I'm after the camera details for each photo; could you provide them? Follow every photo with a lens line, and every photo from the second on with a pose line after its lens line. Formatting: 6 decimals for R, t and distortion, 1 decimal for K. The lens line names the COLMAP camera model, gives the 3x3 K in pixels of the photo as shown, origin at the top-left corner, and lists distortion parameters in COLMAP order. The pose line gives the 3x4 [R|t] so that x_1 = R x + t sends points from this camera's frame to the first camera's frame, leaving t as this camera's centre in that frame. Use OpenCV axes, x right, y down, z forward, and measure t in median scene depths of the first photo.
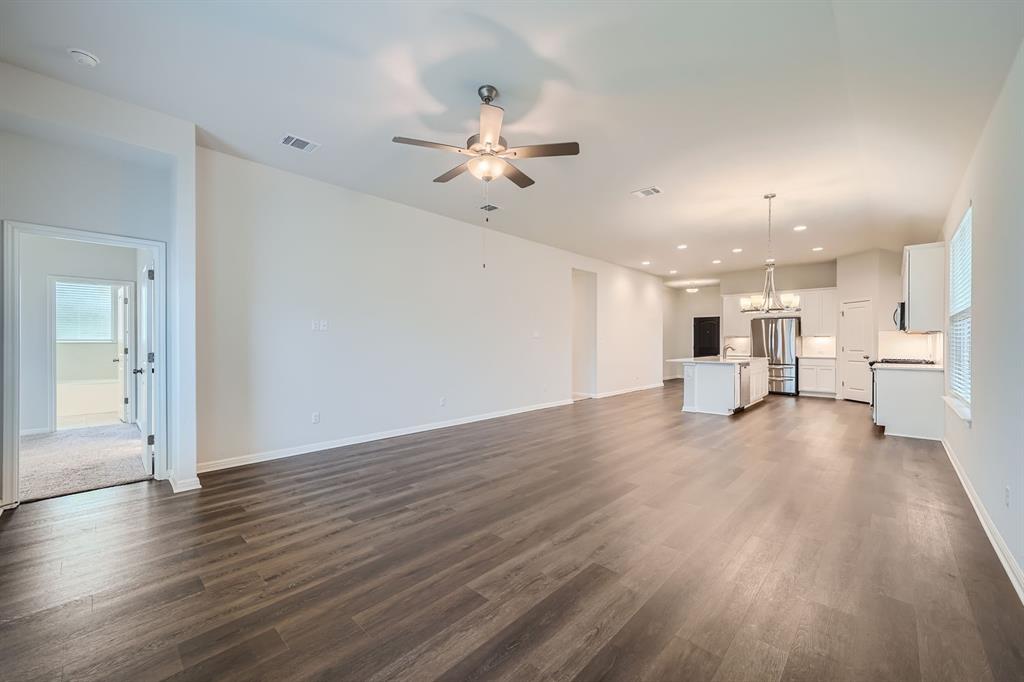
lens RADIAL K [[402.6, 0, 505.7], [0, 402.6, 342.6], [0, 0, 1]] dist [0.008204, 0.000678]
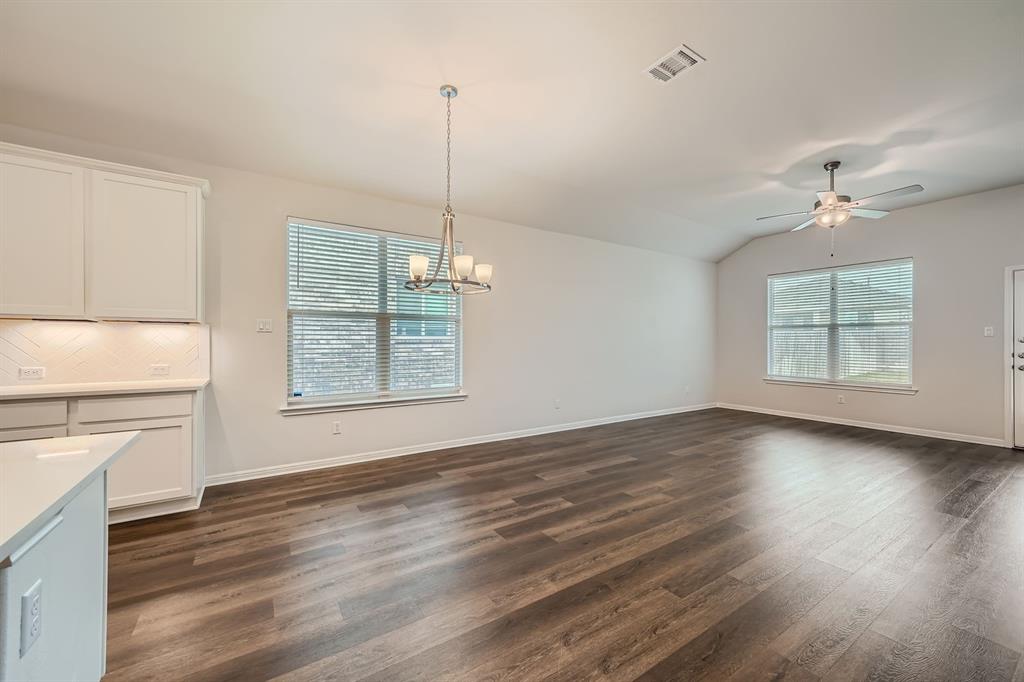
lens RADIAL K [[402.6, 0, 514.2], [0, 402.6, 345.5], [0, 0, 1]] dist [0.008204, 0.000678]
pose [[-0.976612, 0.003522, 0.214980, 0.895894], [0.004223, 0.999987, 0.002797, 0.018525], [-0.214967, 0.003640, -0.976614, 3.186273]]
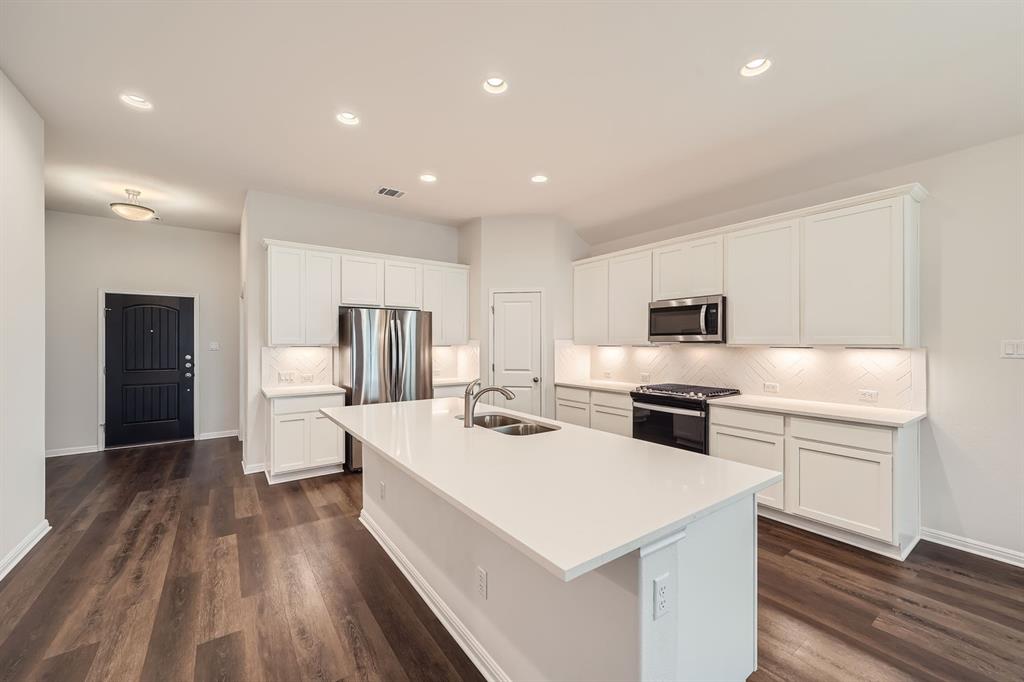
lens RADIAL K [[402.6, 0, 509.6], [0, 402.6, 344.9], [0, 0, 1]] dist [0.008204, 0.000678]
pose [[0.181644, -0.002995, 0.983360, 0.842104], [0.000779, 0.999995, 0.002902, -0.069642], [-0.983364, 0.000239, 0.181646, 3.022552]]
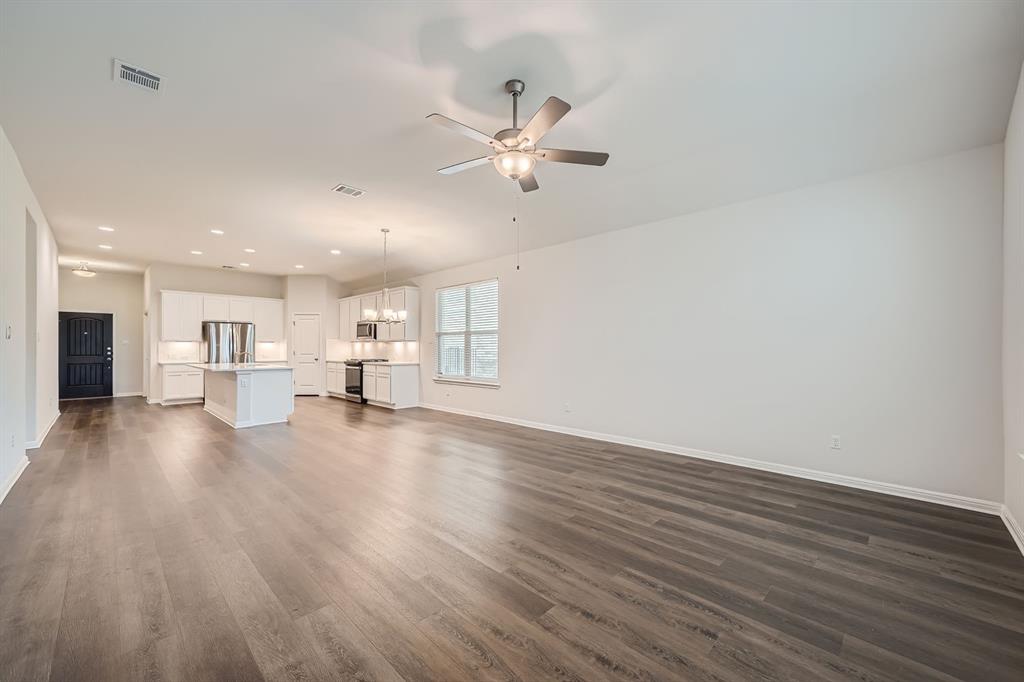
lens RADIAL K [[402.6, 0, 515.9], [0, 402.6, 346.7], [0, 0, 1]] dist [0.008204, 0.000678]
pose [[0.006683, 0.000652, 0.999977, -1.211753], [0.001647, 0.999998, -0.000663, -0.002780], [-0.999976, 0.001651, 0.006682, 1.196082]]
